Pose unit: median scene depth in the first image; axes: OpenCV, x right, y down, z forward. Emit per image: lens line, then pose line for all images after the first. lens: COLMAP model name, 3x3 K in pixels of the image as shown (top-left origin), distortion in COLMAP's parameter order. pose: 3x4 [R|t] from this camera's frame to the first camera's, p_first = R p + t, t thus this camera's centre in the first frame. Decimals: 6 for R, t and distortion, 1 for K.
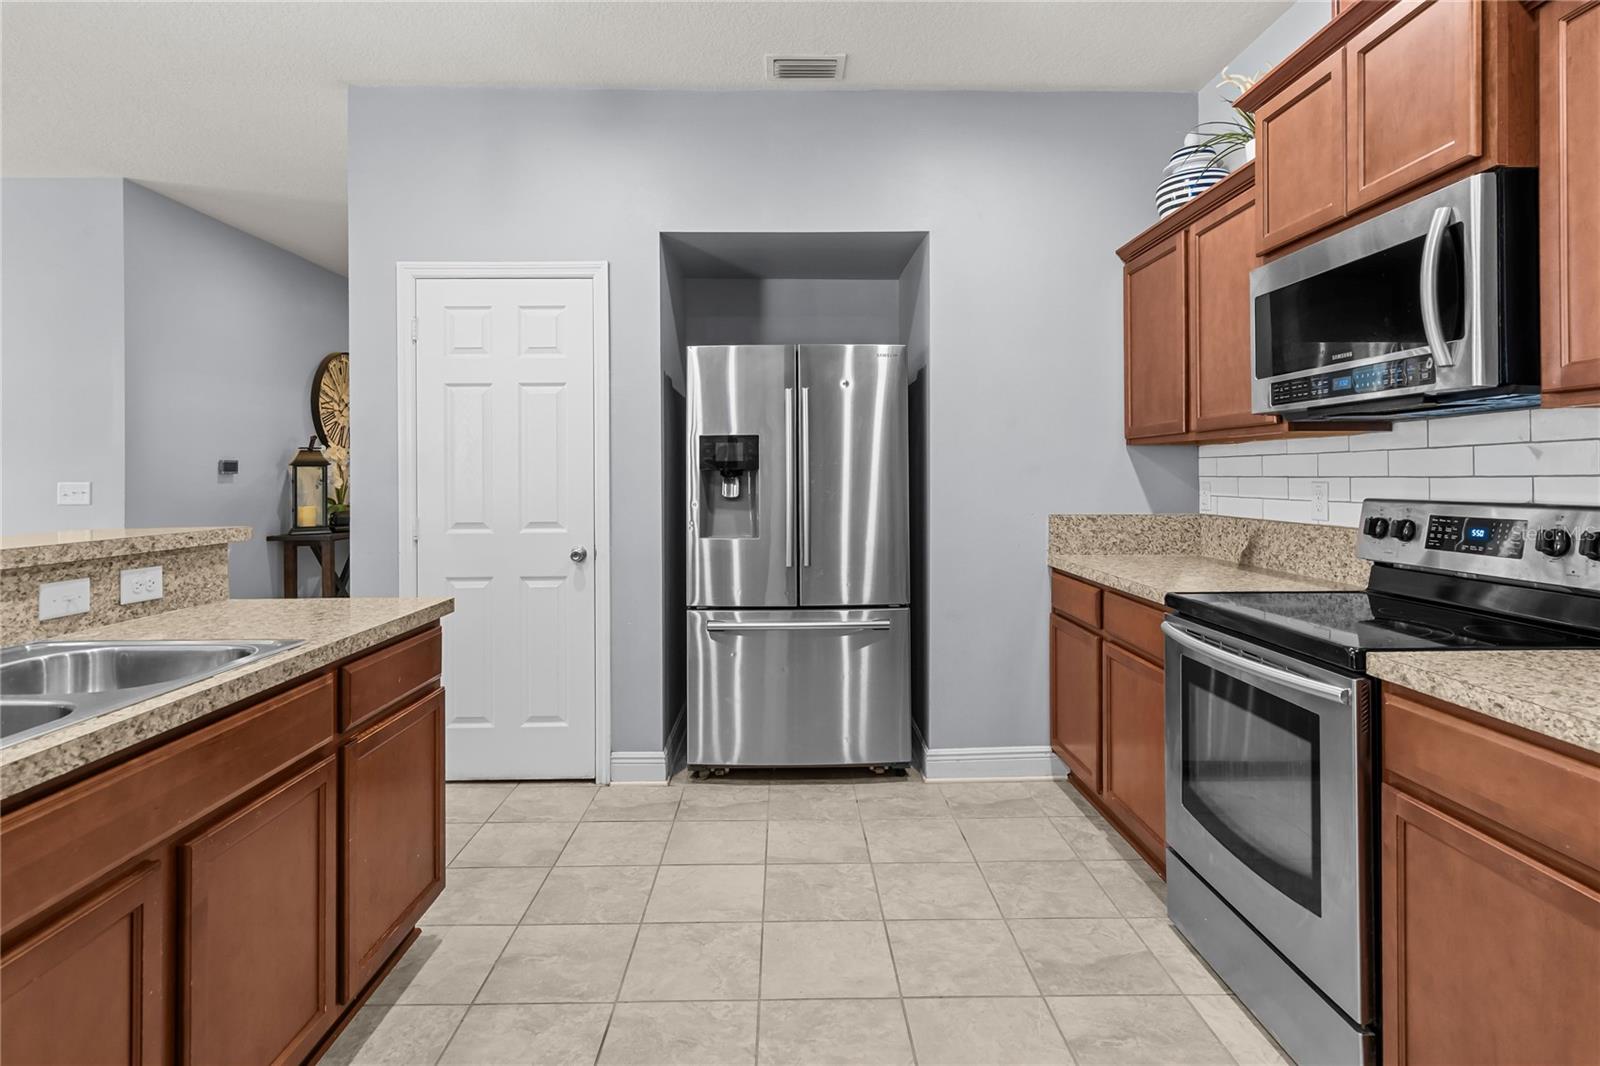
lens RADIAL K [[821.9, 0, 792.3], [0, 821.9, 465.5], [0, 0, 1]] dist [-0.004624, 0.005441]
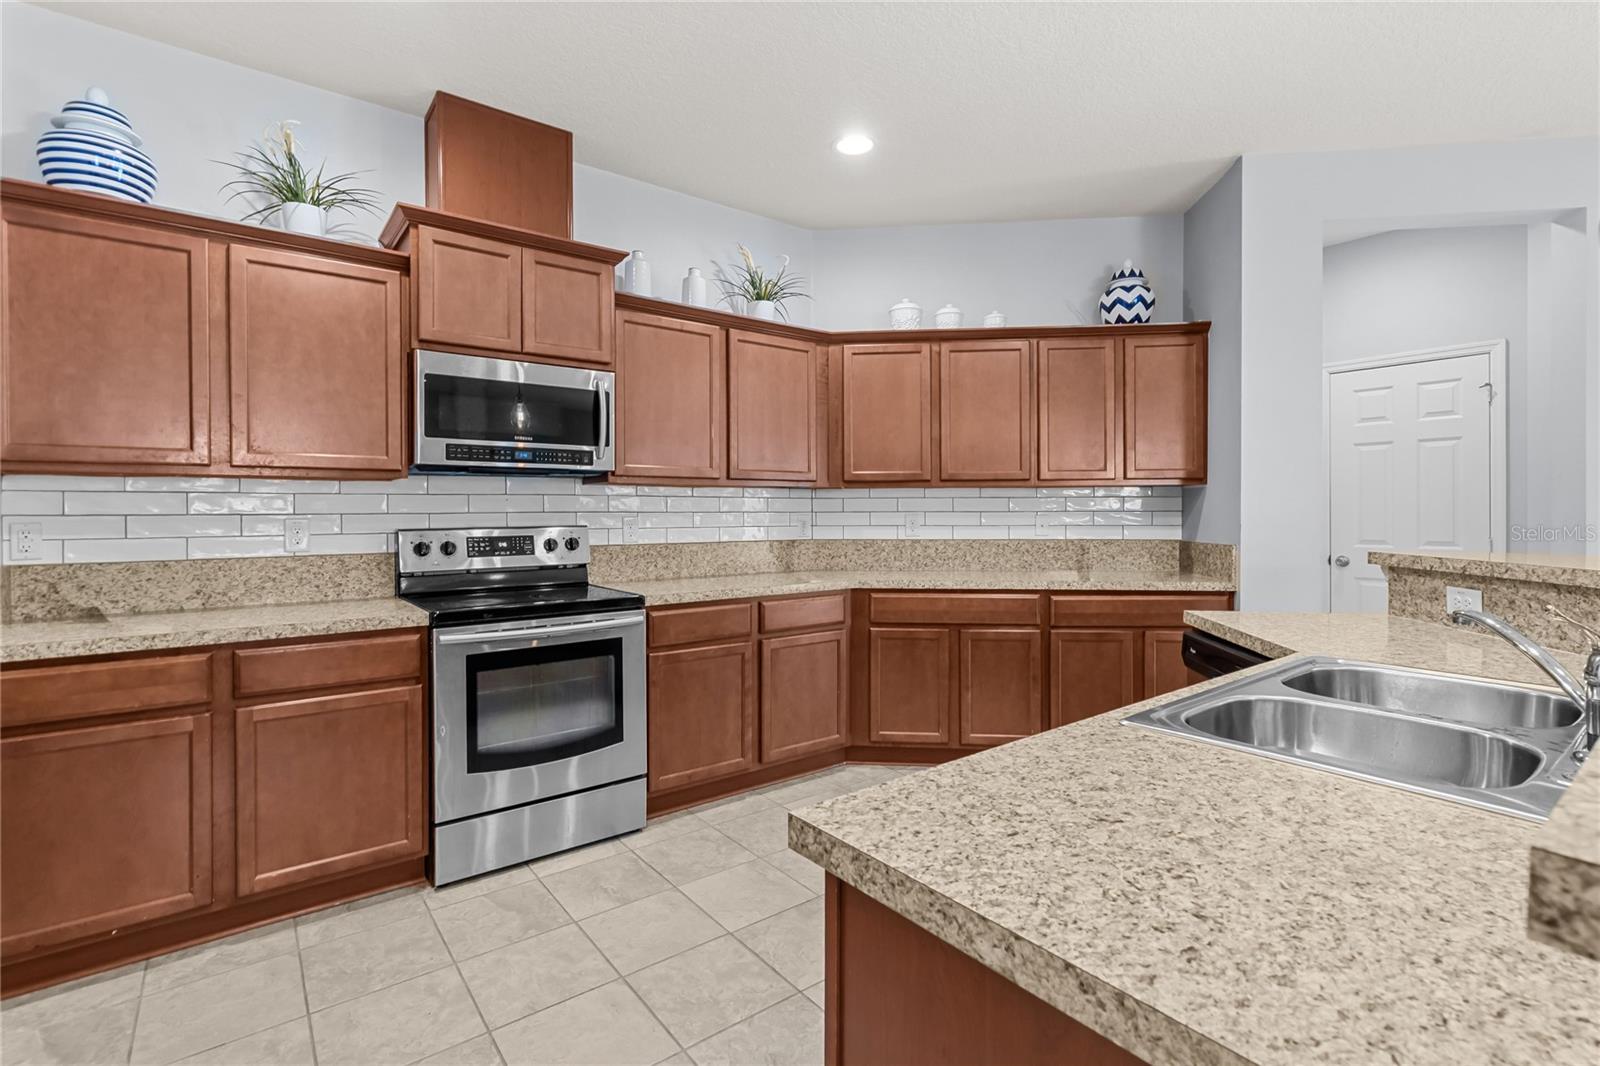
lens RADIAL K [[744.9, 0, 792.2], [0, 744.9, 524.9], [0, 0, 1]] dist [-0.001728, -0.000300]
pose [[-0.593950, -0.011452, 0.804421, -0.709694], [-0.005081, 0.999932, 0.010484, 0.016176], [-0.804486, 0.002140, -0.593968, 1.231759]]
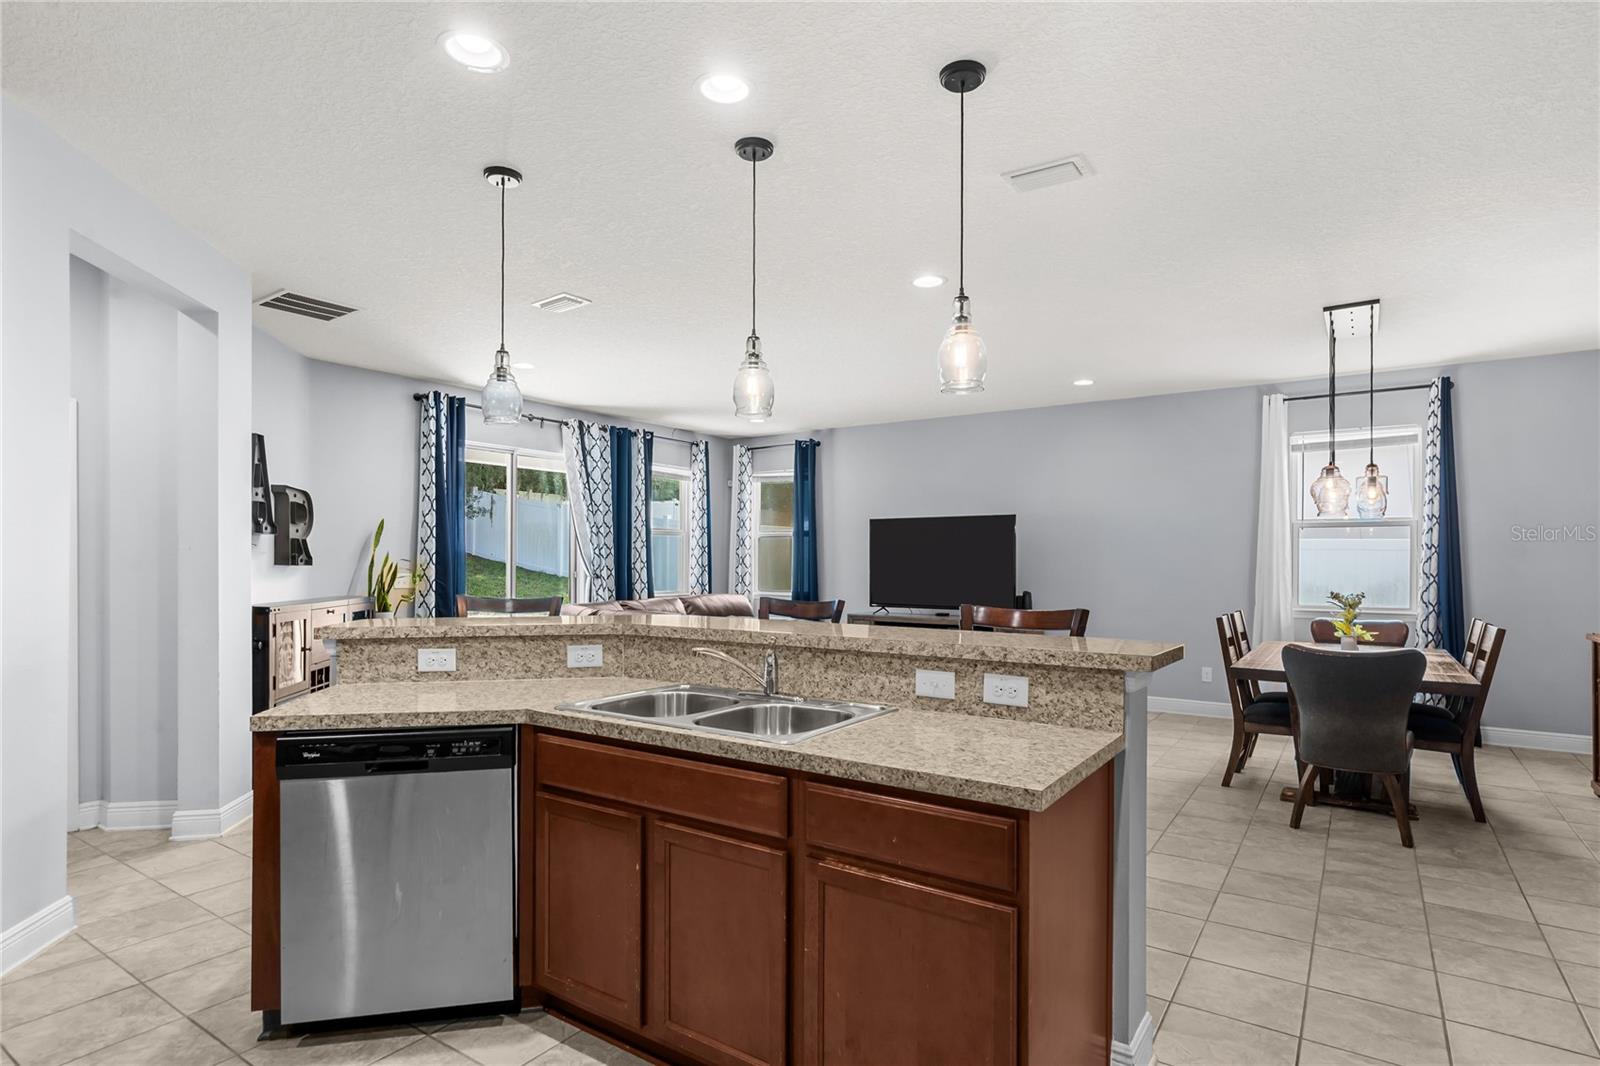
lens RADIAL K [[821.9, 0, 817.2], [0, 821.9, 564.1], [0, 0, 1]] dist [-0.004624, 0.005441]
pose [[-0.569946, 0.005234, -0.821665, 0.238527], [0.011359, 0.999934, -0.001509, -0.024111], [0.821603, -0.010193, -0.569968, 1.247785]]
